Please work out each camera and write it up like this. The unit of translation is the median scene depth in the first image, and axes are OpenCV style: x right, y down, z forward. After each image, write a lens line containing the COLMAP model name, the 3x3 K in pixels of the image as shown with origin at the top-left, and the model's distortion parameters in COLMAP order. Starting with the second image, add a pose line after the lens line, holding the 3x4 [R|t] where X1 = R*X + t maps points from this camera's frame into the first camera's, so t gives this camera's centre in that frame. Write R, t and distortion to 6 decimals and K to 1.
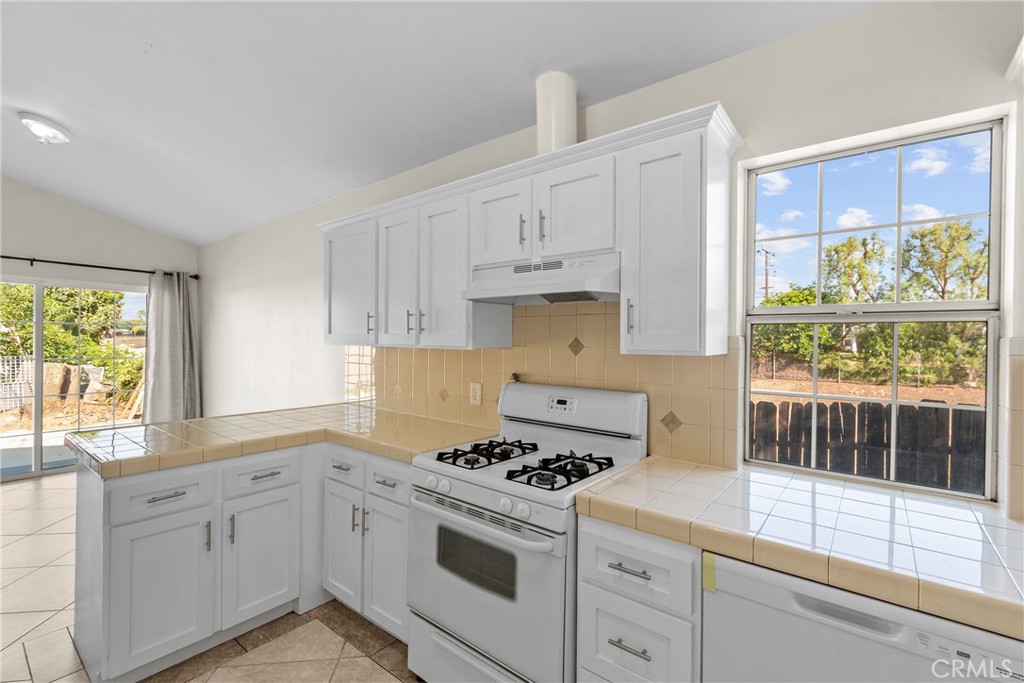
lens RADIAL K [[449.7, 0, 513.7], [0, 449.7, 341.1], [0, 0, 1]] dist [0.004025, 0.000202]
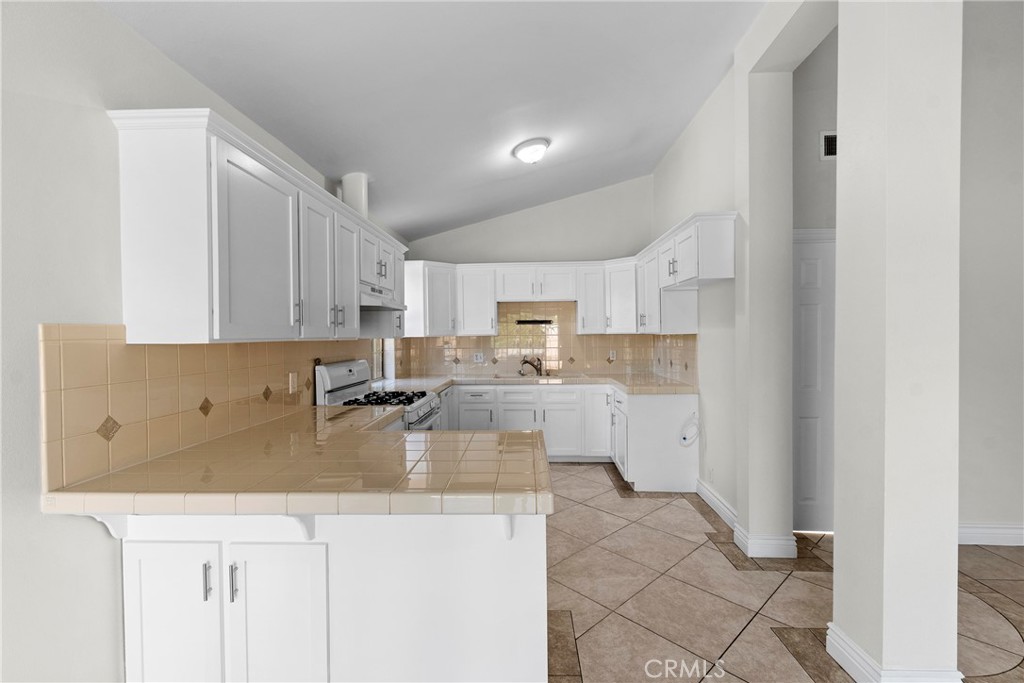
lens RADIAL K [[449.7, 0, 513.7], [0, 449.7, 341.1], [0, 0, 1]] dist [0.004025, 0.000202]
pose [[-0.597053, -0.015007, 0.802062, -1.601564], [0.003978, 0.999757, 0.021668, -0.004052], [-0.802192, 0.016127, -0.596848, 1.553327]]
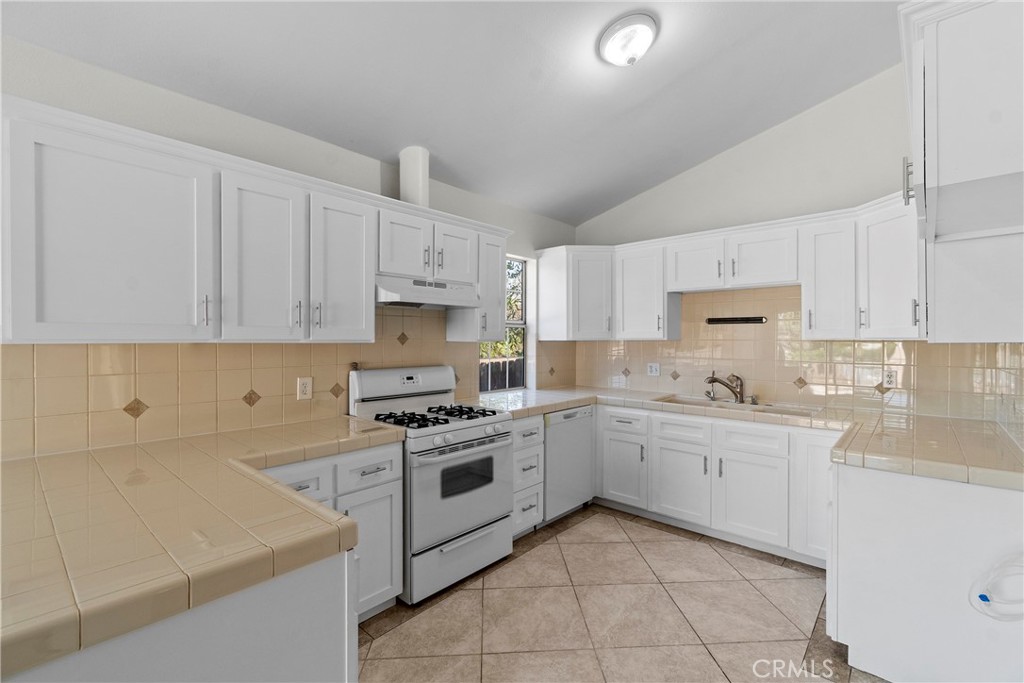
lens RADIAL K [[449.7, 0, 513.7], [0, 449.7, 341.1], [0, 0, 1]] dist [0.004025, 0.000202]
pose [[0.054910, -0.014614, 0.998384, -1.332442], [-0.001477, 0.999891, 0.014717, -0.001928], [-0.998490, -0.002283, 0.054882, 0.622416]]
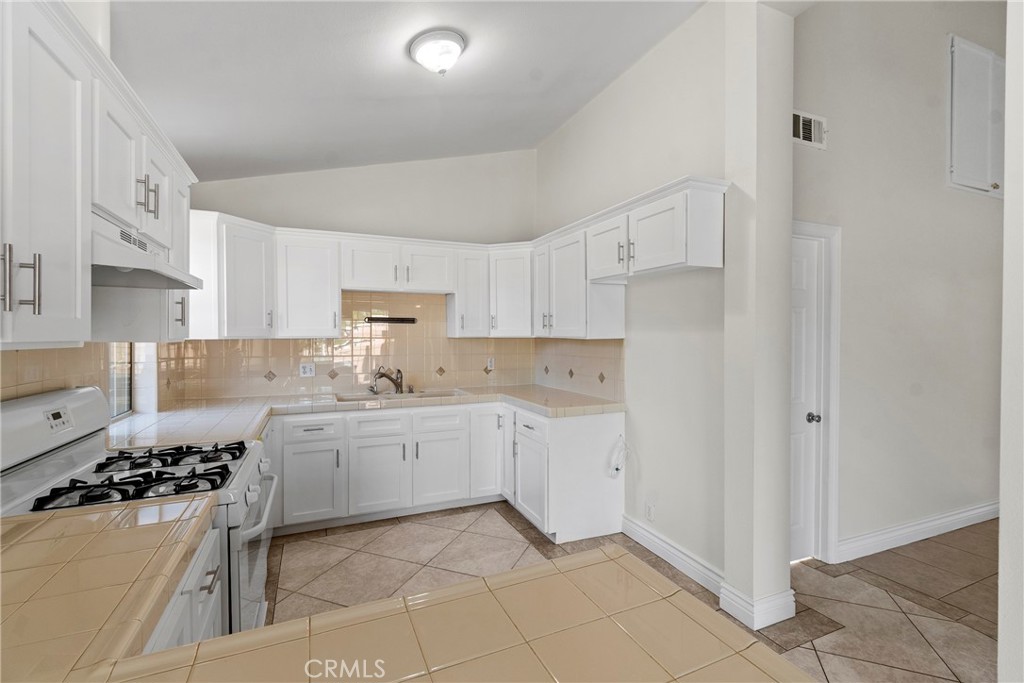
lens RADIAL K [[449.7, 0, 513.7], [0, 449.7, 341.1], [0, 0, 1]] dist [0.004025, 0.000202]
pose [[-0.888483, -0.015133, 0.458659, -0.899740], [-0.009456, 0.999848, 0.014672, -0.000622], [-0.458811, 0.008698, -0.888491, 1.355840]]
